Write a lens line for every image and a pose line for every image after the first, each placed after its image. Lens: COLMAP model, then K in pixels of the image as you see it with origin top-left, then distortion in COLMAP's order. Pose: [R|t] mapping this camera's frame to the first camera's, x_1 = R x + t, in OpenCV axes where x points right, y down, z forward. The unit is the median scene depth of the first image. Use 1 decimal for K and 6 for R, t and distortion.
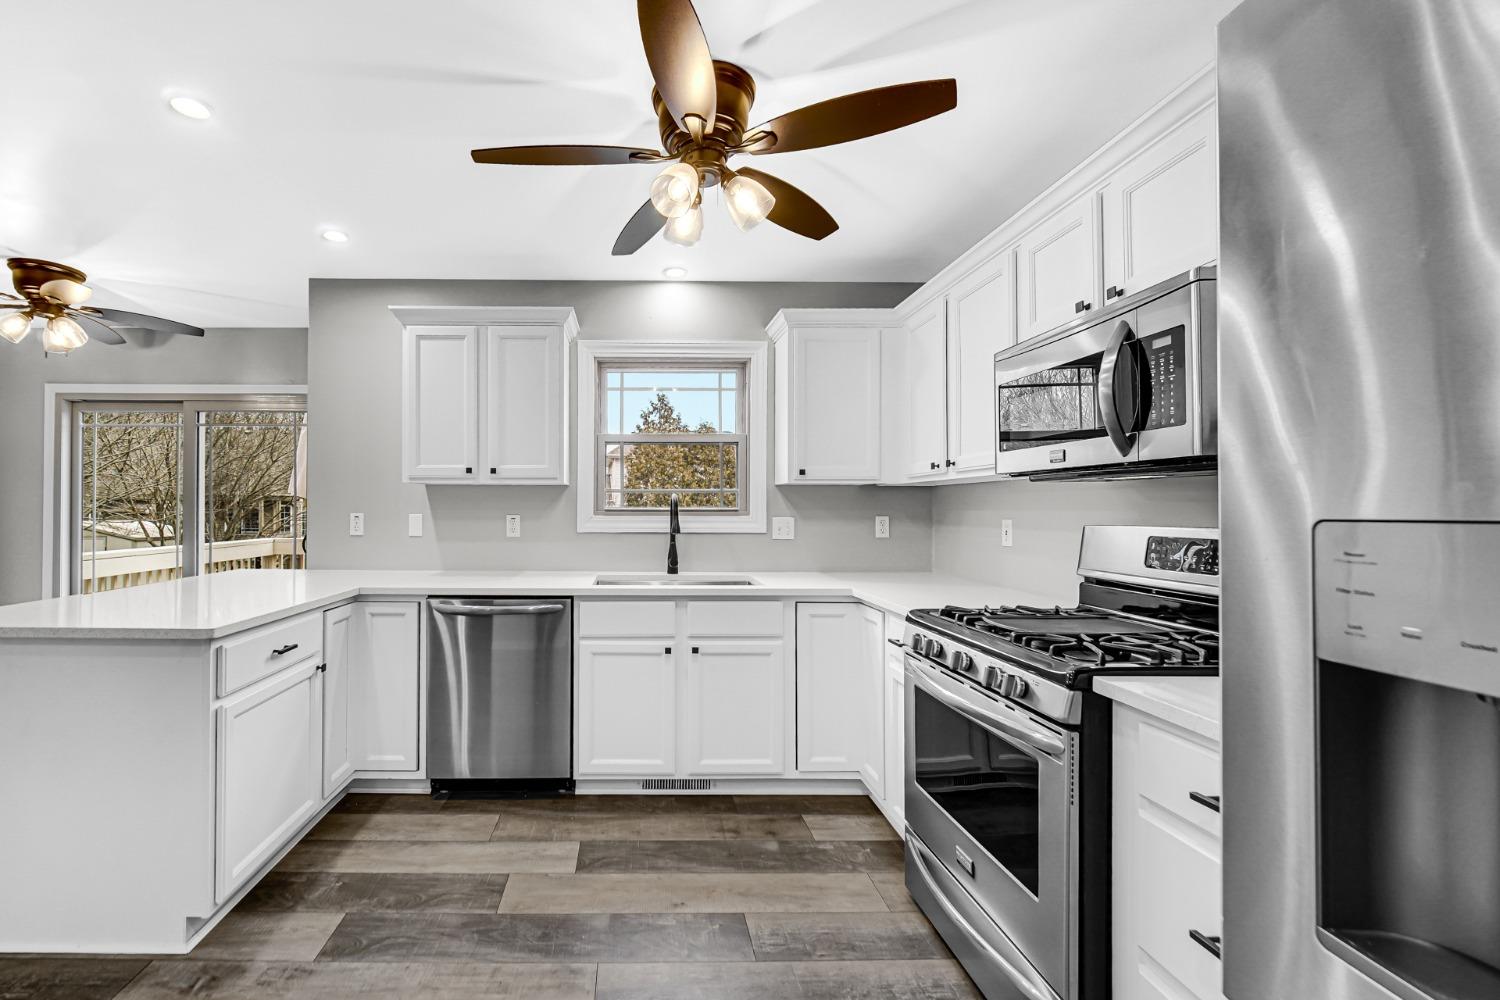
lens RADIAL K [[626.5, 0, 750.0], [0, 626.5, 505.2], [0, 0, 1]] dist [-0.001908, -0.000586]
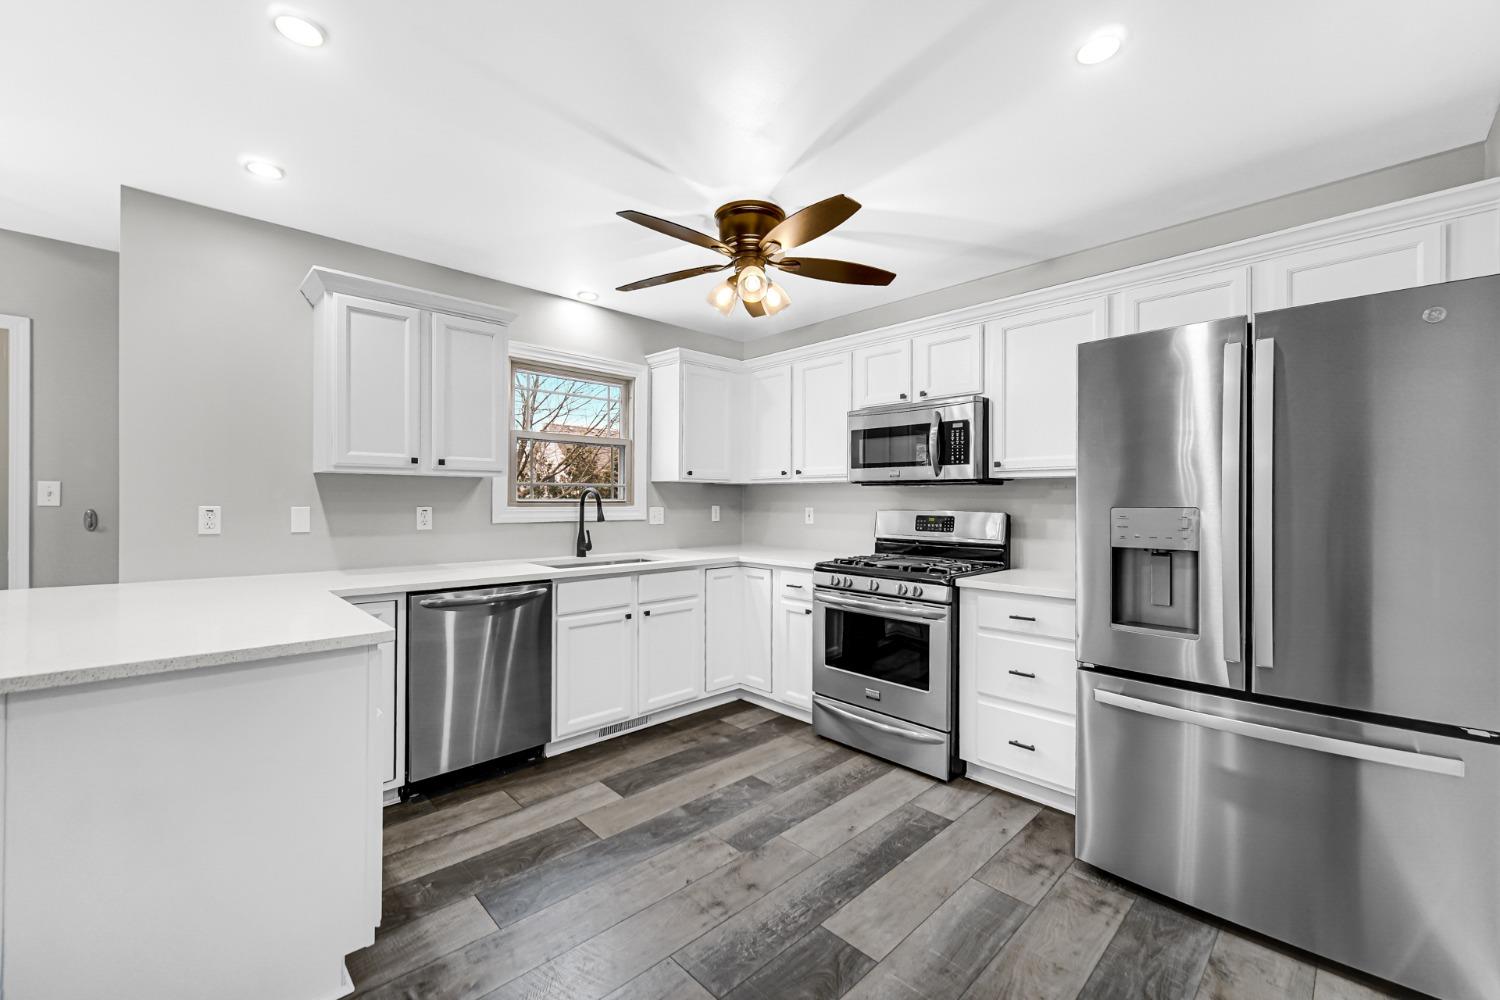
lens RADIAL K [[595.7, 0, 746.5], [0, 595.7, 501.7], [0, 0, 1]] dist [-0.004507, -0.000027]
pose [[0.731394, -0.001223, 0.681954, -0.770047], [-0.006777, 0.999936, 0.009061, -0.004751], [-0.681921, -0.011249, 0.731339, -0.009121]]
